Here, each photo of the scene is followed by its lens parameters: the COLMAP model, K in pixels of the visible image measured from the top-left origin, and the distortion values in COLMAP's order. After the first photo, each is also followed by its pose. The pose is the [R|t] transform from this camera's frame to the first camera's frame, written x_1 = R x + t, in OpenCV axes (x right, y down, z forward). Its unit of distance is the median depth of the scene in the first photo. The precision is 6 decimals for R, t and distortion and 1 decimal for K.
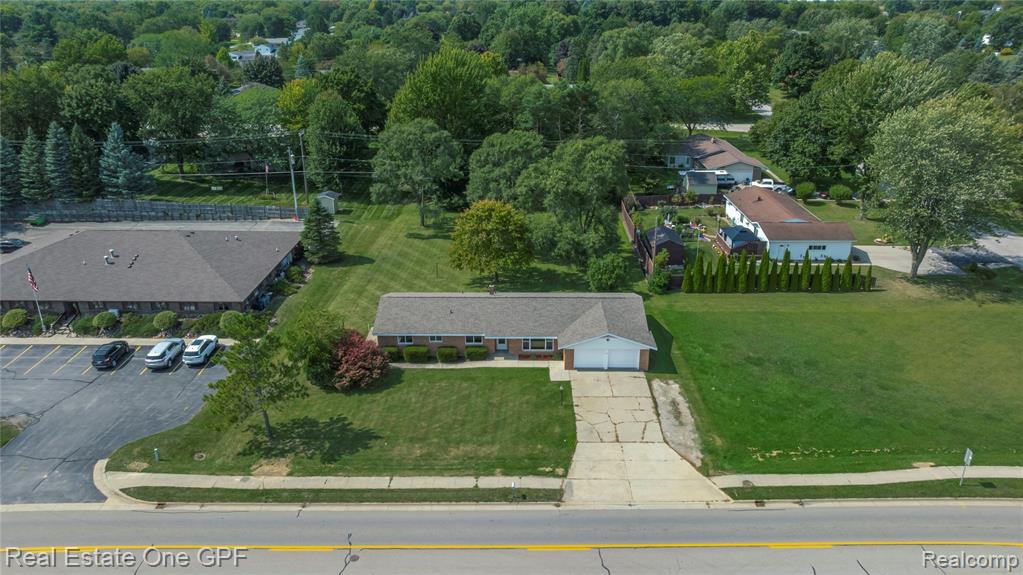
lens RADIAL K [[733.4, 0, 511.5], [0, 733.4, 287.5], [0, 0, 1]] dist [-0.050894, 0.060905]
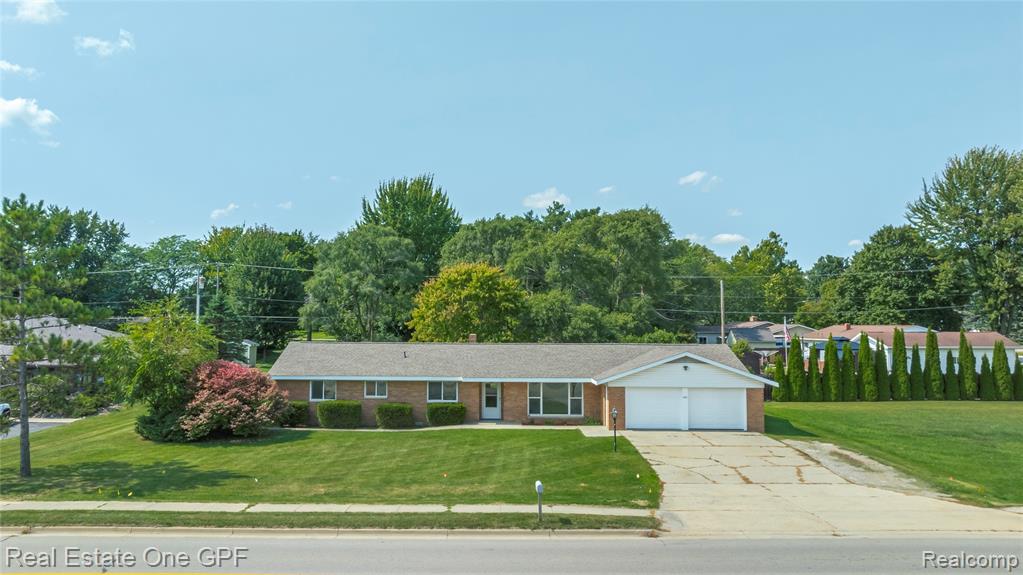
lens RADIAL K [[817.1, 0, 443.9], [0, 817.1, 245.7], [0, 0, 1]] dist [-0.035780, 0.000300]
pose [[0.999021, 0.003789, -0.044087, -0.017923], [-0.023610, 0.888300, -0.458657, 0.206372], [0.037424, 0.459249, 0.887519, 0.304187]]
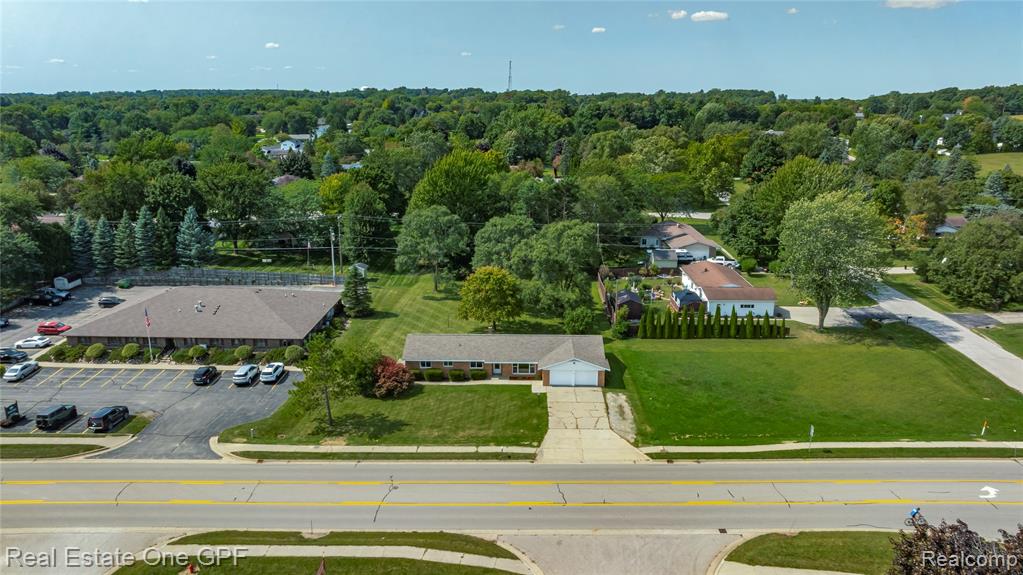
lens RADIAL K [[733.4, 0, 511.5], [0, 733.4, 287.5], [0, 0, 1]] dist [-0.050894, 0.060905]
pose [[0.999964, 0.006970, -0.004792, 0.014961], [-0.007496, 0.992712, -0.120280, 0.072396], [0.003918, 0.120312, 0.992728, -0.283885]]
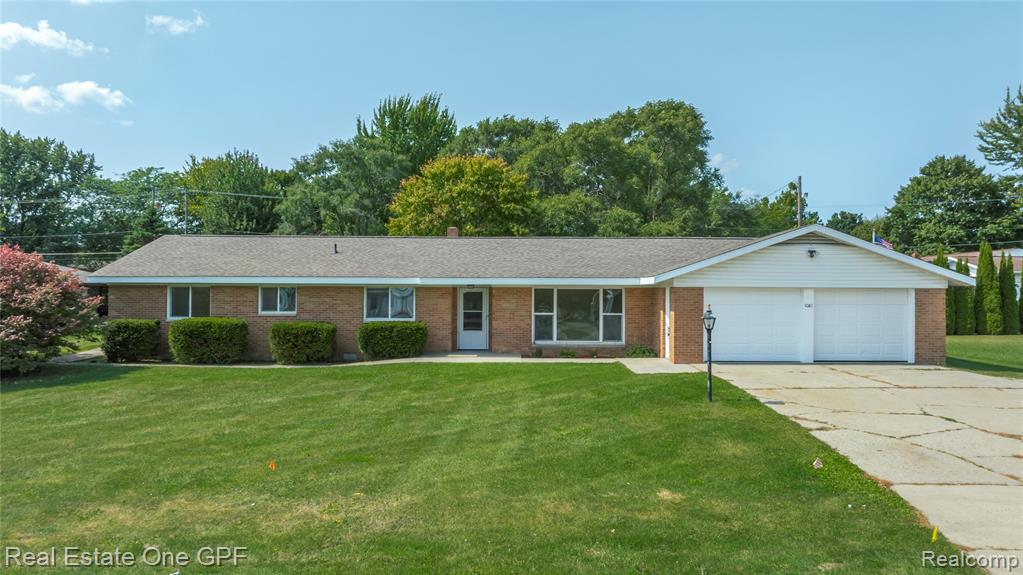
lens RADIAL K [[733.4, 0, 511.5], [0, 733.4, 287.5], [0, 0, 1]] dist [-0.050894, 0.060905]
pose [[0.999945, 0.007647, 0.007114, 0.002074], [-0.004397, 0.926047, -0.377381, 0.151003], [-0.009474, 0.377330, 0.926031, 0.541349]]
